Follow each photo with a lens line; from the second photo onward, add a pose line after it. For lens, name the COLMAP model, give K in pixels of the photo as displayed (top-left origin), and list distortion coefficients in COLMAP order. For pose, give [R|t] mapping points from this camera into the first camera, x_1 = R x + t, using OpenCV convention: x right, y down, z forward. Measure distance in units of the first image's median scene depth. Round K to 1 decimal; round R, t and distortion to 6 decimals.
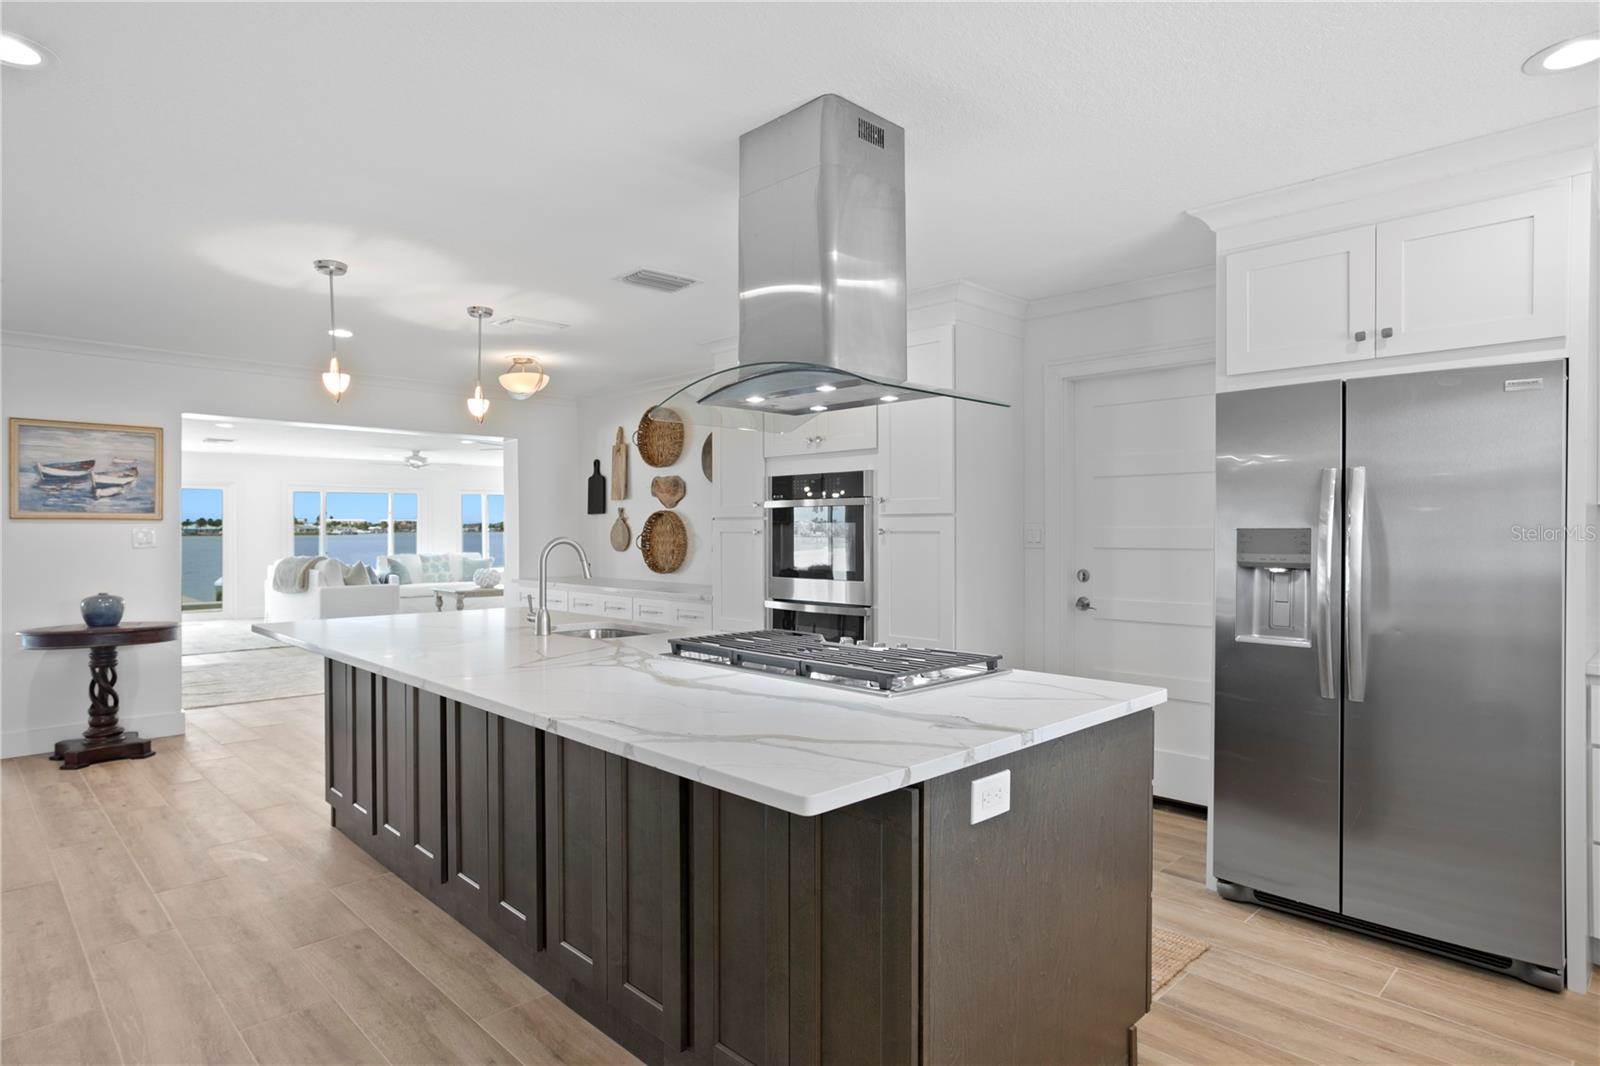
lens RADIAL K [[891.8, 0, 780.3], [0, 891.8, 532.1], [0, 0, 1]] dist [-0.042237, 0.033756]
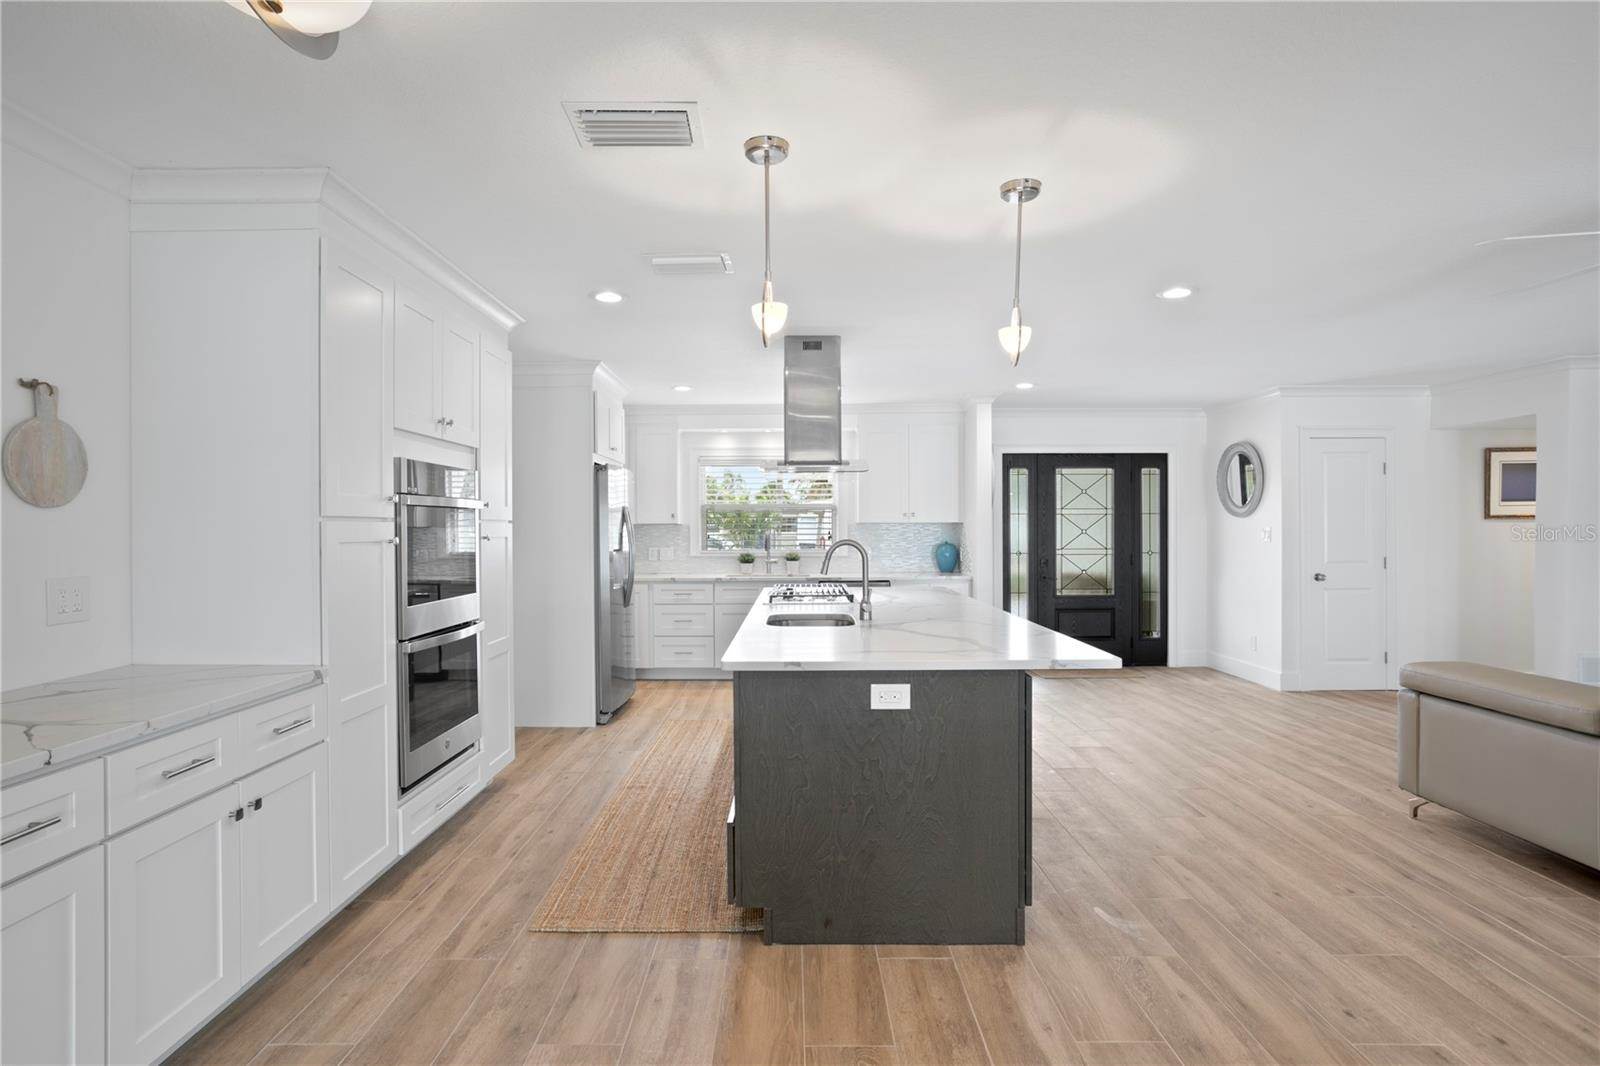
lens RADIAL K [[826.5, 0, 778.6], [0, 826.5, 530.2], [0, 0, 1]] dist [-0.020258, 0.000141]
pose [[-0.710287, 0.003854, 0.703902, -0.609475], [0.008981, 0.999953, 0.003588, -0.007695], [-0.703855, 0.008870, -0.710288, 1.172098]]
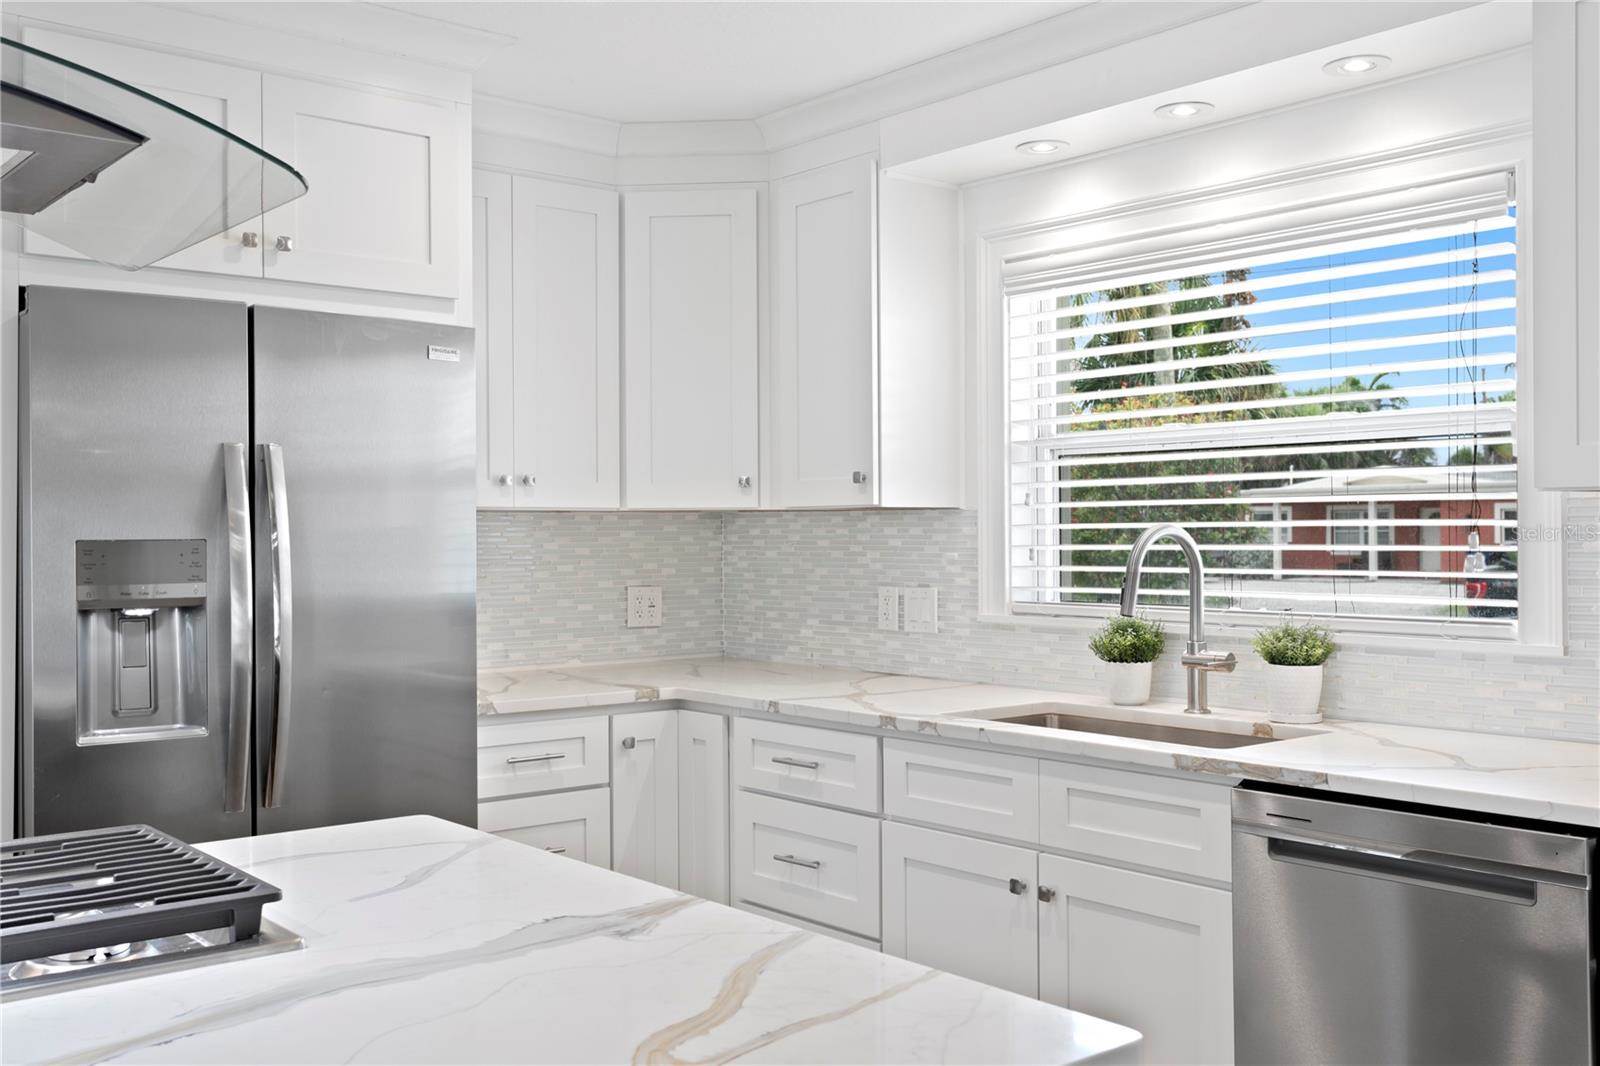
lens RADIAL K [[1528.7, 0, 797.5], [0, 1528.7, 533.5], [0, 0, 1]] dist [0.007704, 0.001392]
pose [[0.054358, 0.001481, 0.998520, -0.227141], [0.010535, 0.999942, -0.002056, -0.000855], [-0.998466, 0.010631, 0.054340, 0.285802]]
